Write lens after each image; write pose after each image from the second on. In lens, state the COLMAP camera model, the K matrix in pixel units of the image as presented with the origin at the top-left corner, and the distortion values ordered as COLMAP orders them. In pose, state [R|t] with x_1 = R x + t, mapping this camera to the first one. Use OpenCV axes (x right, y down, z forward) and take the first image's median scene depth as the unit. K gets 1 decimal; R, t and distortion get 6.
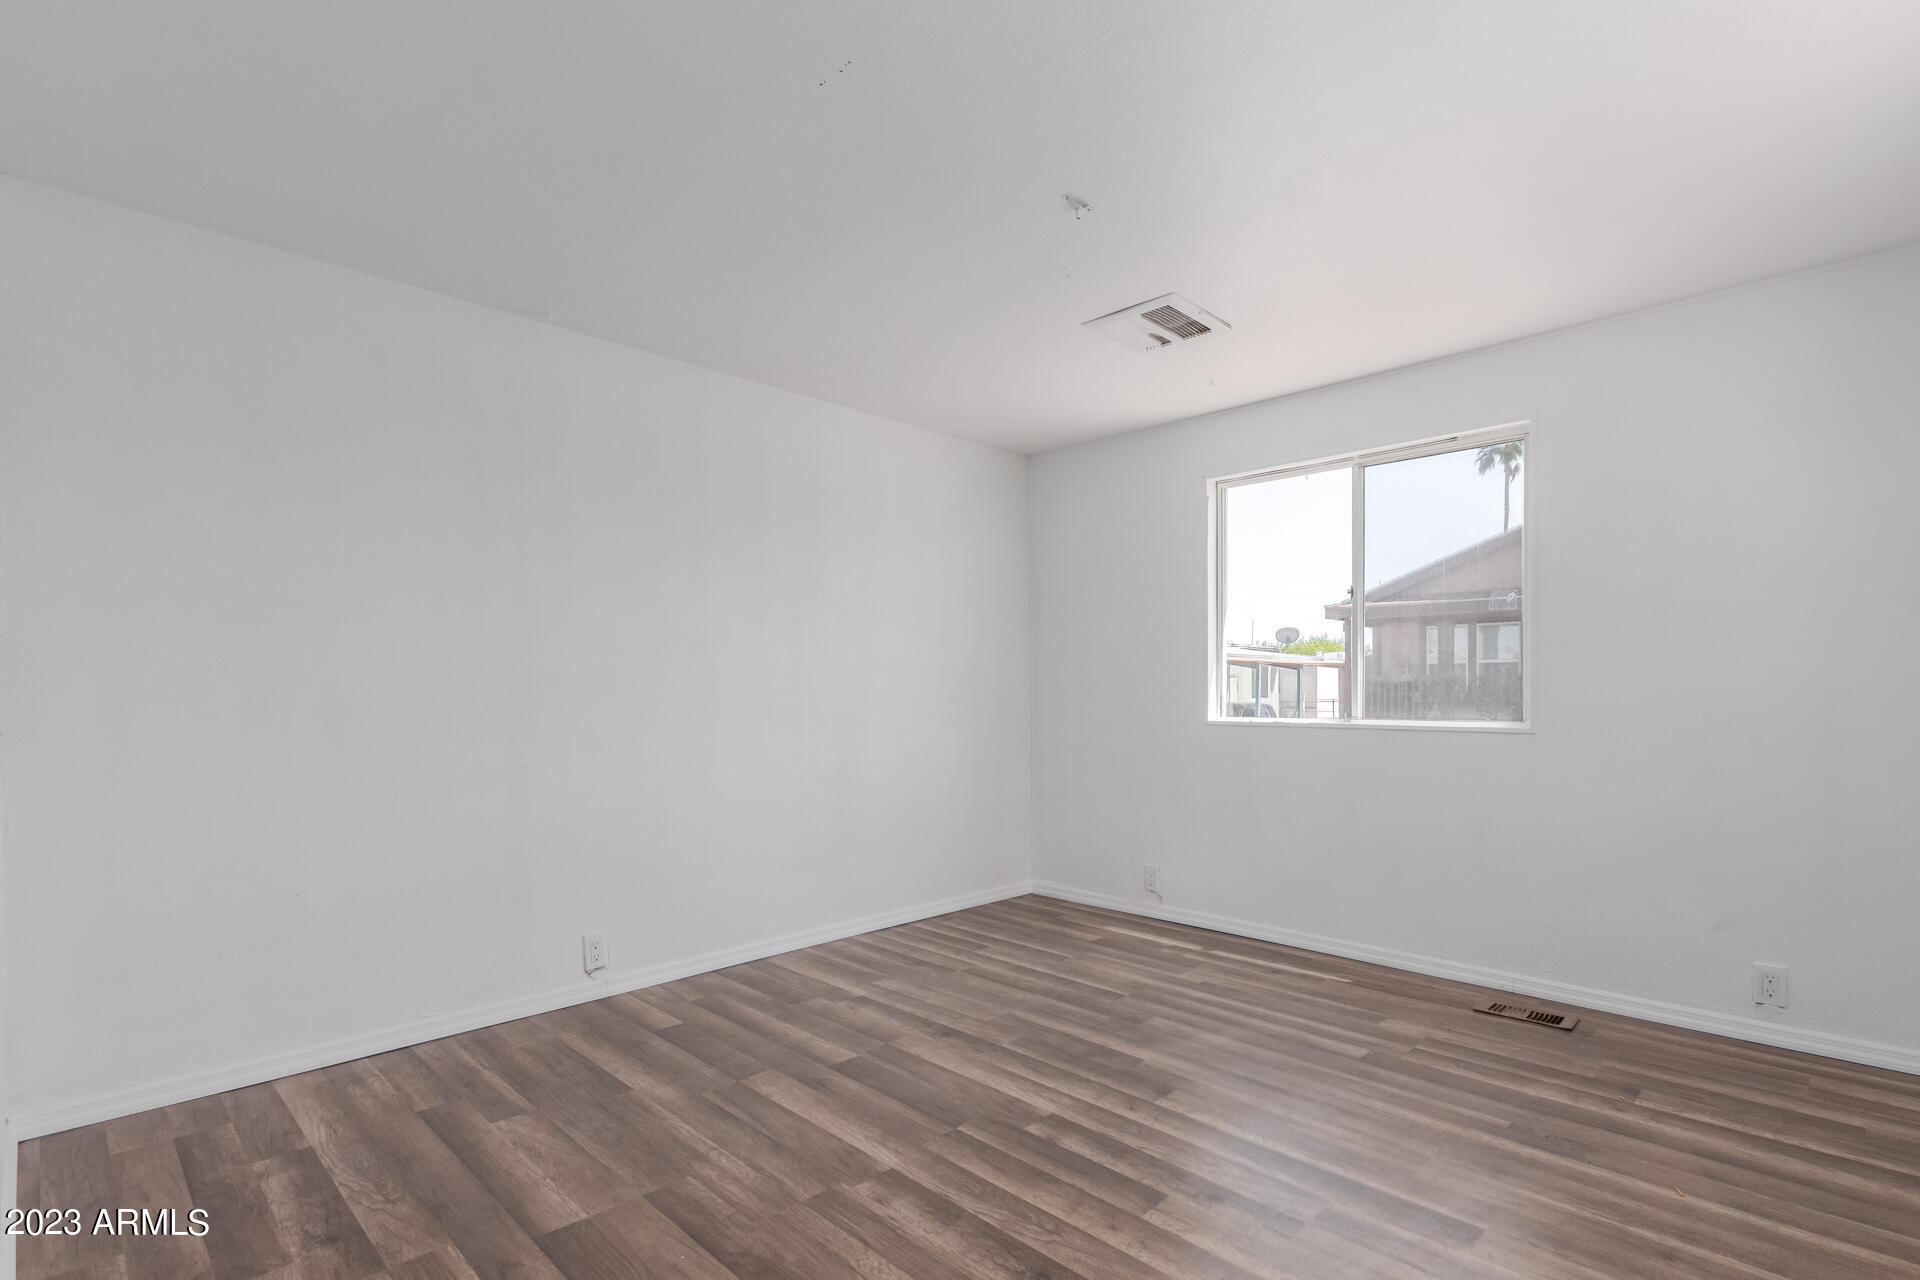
lens RADIAL K [[898.4, 0, 957.1], [0, 898.4, 637.5], [0, 0, 1]] dist [0.018283, -0.005242]
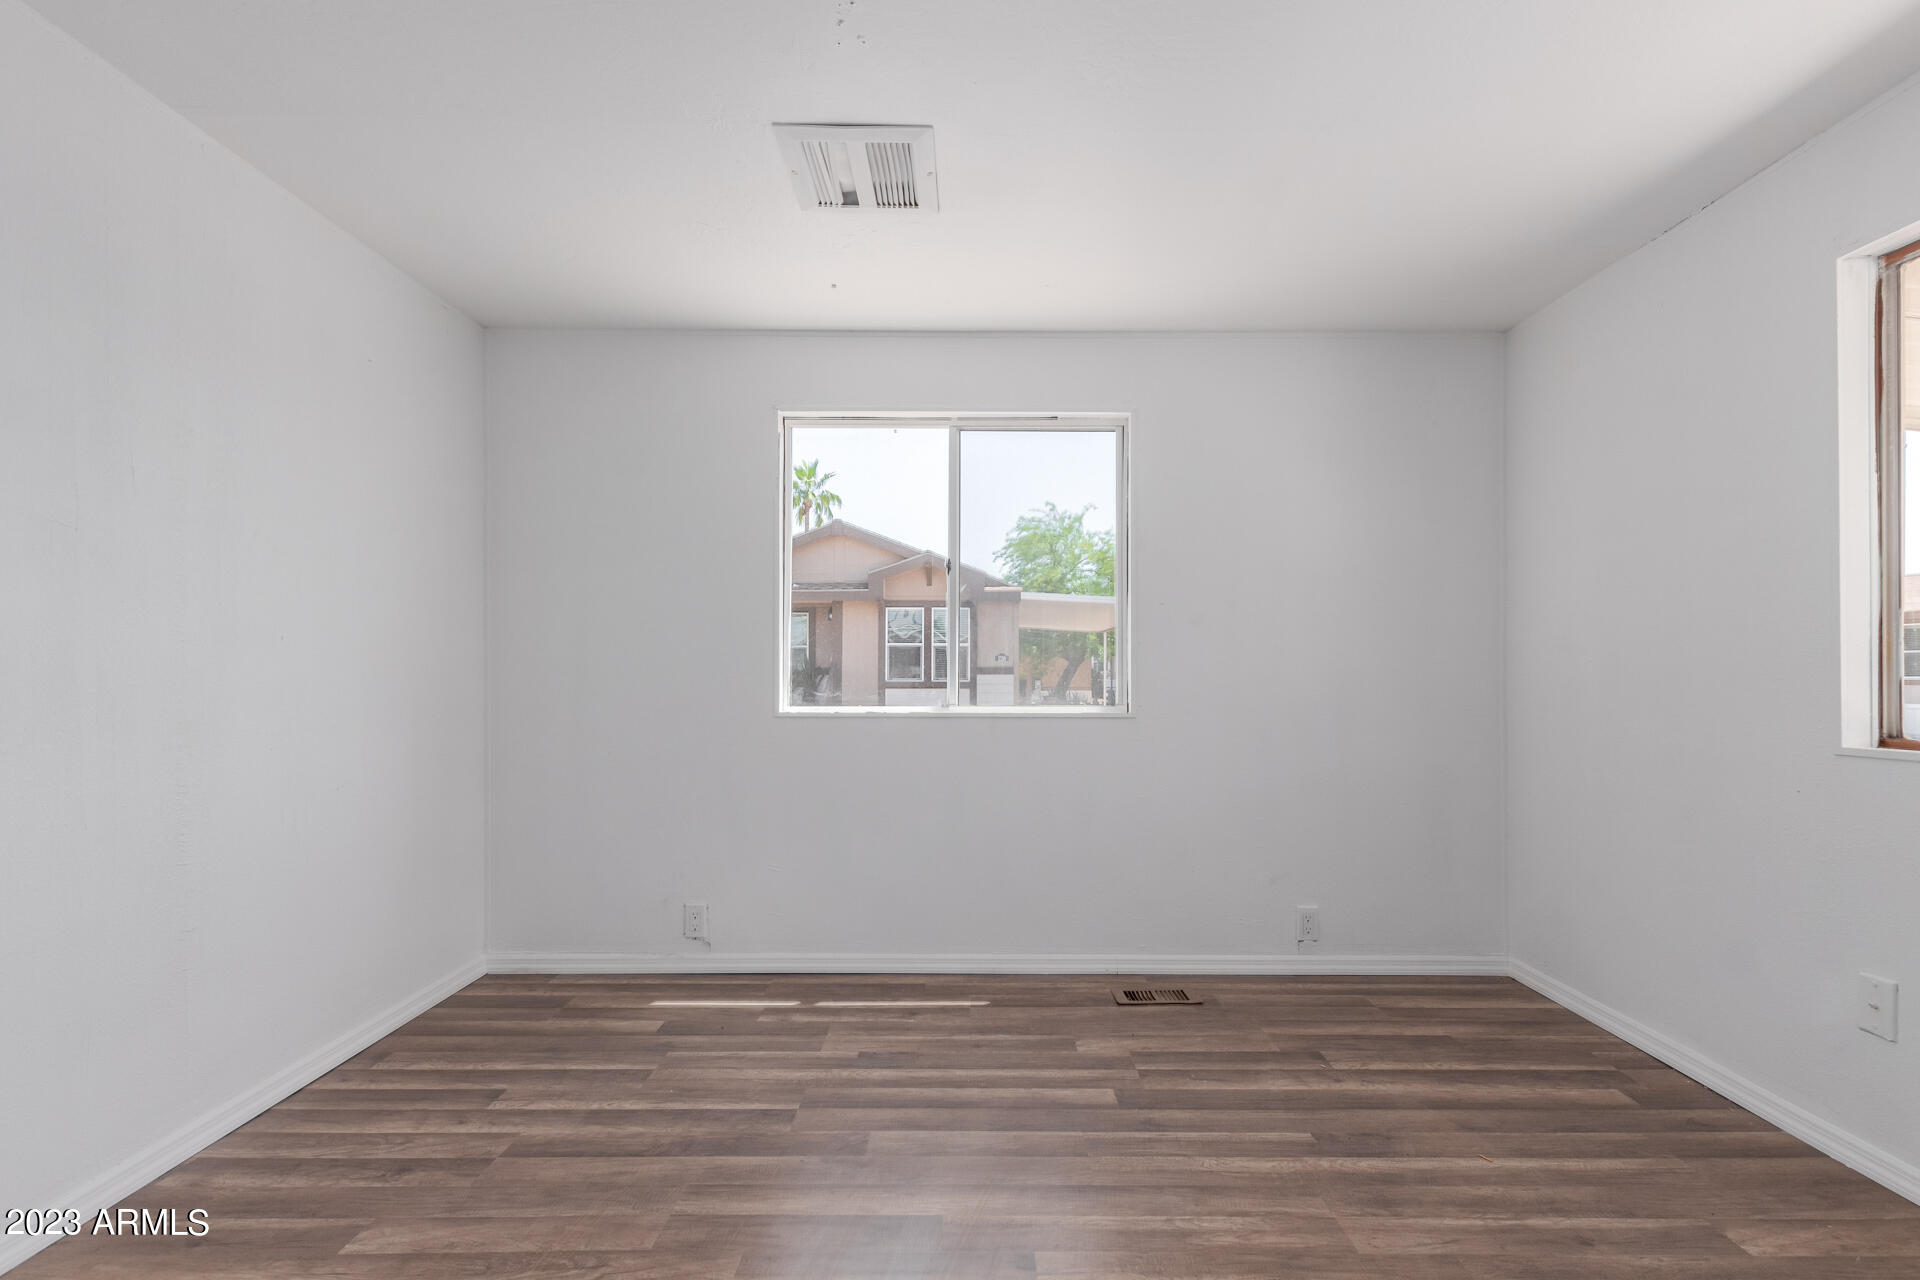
lens RADIAL K [[898.4, 0, 964.3], [0, 898.4, 638.5], [0, 0, 1]] dist [0.018283, -0.005242]
pose [[0.704833, 0.031960, 0.708653, -0.220339], [-0.047104, 0.998888, 0.001800, 0.023356], [-0.707808, -0.034649, 0.705555, 0.407612]]
